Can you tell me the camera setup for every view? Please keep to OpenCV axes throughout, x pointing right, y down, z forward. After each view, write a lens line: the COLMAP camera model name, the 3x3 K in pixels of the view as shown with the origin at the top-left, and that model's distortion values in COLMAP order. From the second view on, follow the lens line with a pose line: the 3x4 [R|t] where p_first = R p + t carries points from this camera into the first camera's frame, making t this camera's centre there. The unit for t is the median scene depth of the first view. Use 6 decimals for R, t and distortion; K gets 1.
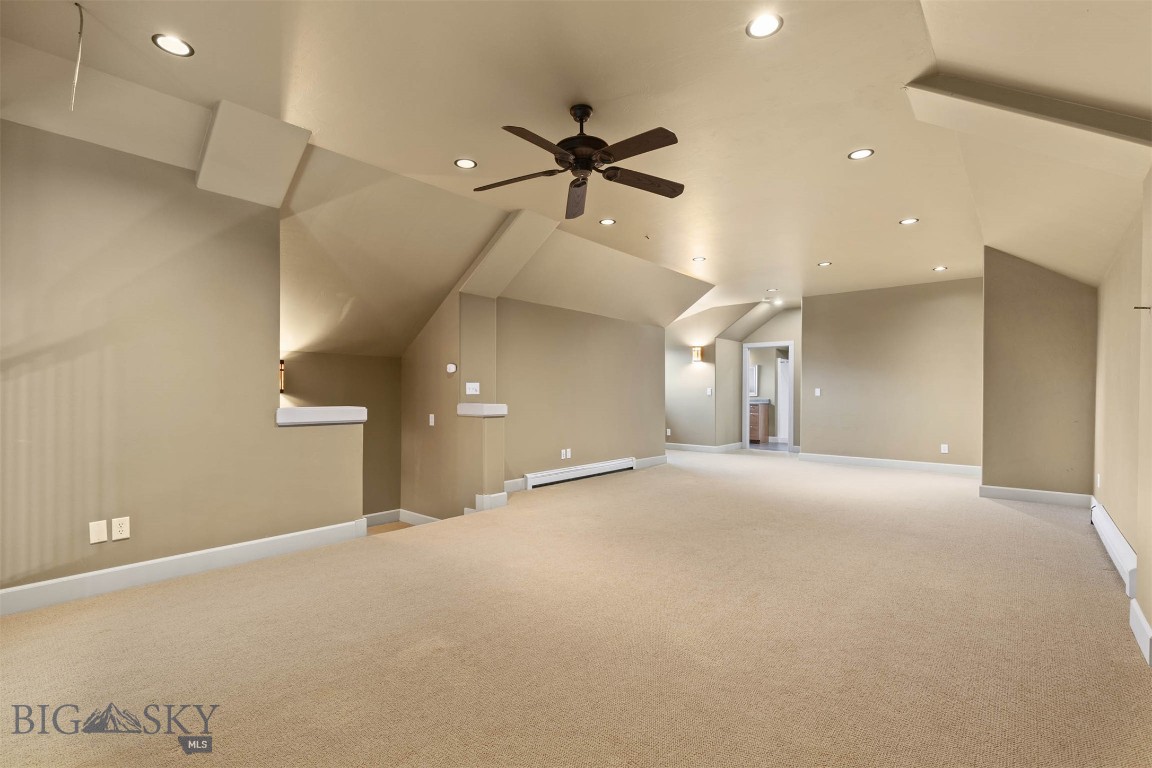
lens RADIAL K [[529.3, 0, 573.1], [0, 529.3, 406.8], [0, 0, 1]] dist [0.002597, 0.000191]
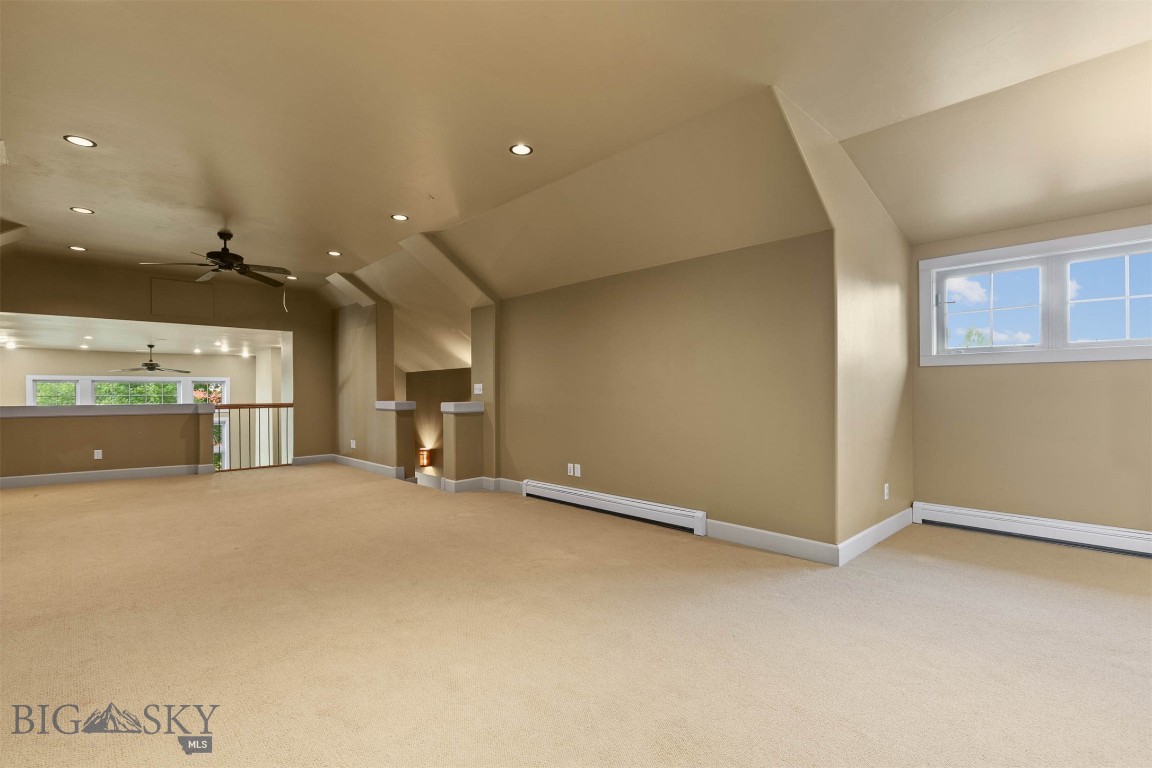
lens RADIAL K [[520.5, 0, 575.6], [0, 520.5, 390.6], [0, 0, 1]] dist [0.003730, 0.000063]
pose [[-0.082058, 0.004886, -0.996616, 0.594172], [-0.014410, 0.999878, 0.006088, -0.026305], [0.996523, 0.014860, -0.081978, 0.837181]]
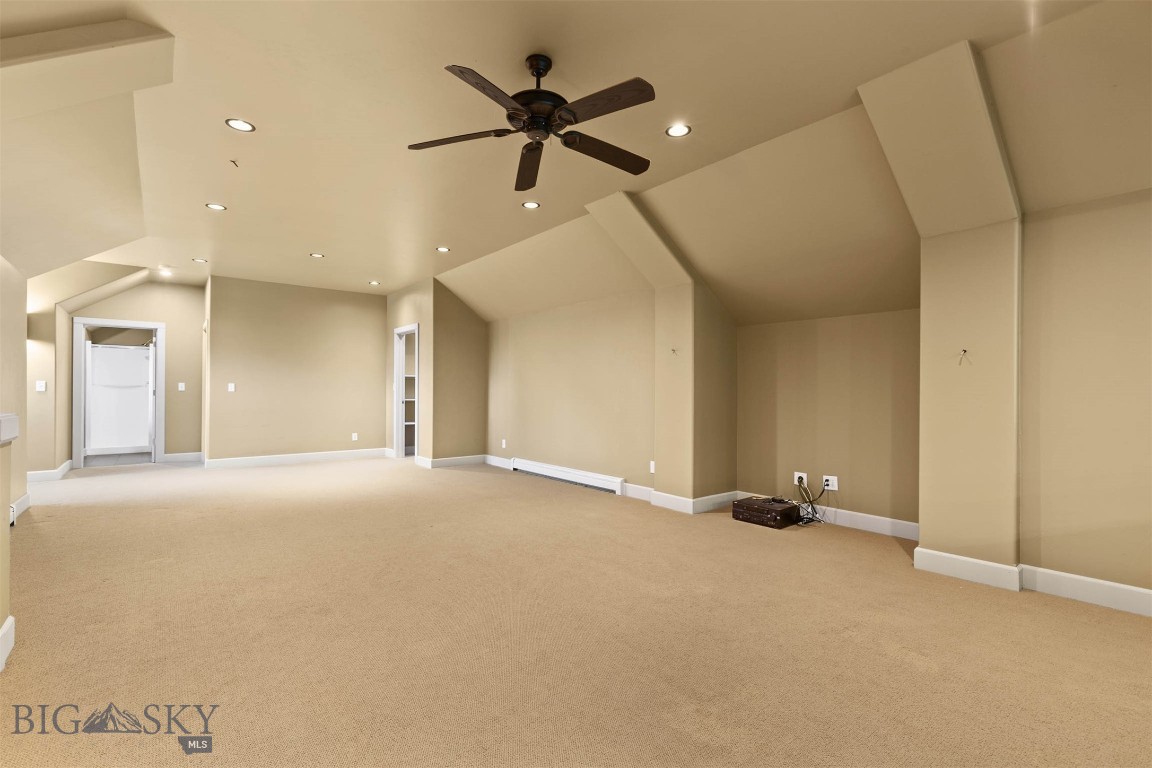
lens RADIAL K [[520.5, 0, 575.6], [0, 520.5, 390.6], [0, 0, 1]] dist [0.003730, 0.000063]
pose [[0.178387, -0.002517, 0.983957, -0.296472], [0.023648, 0.999719, -0.001730, -0.007665], [-0.983676, 0.023577, 0.178396, 0.291849]]
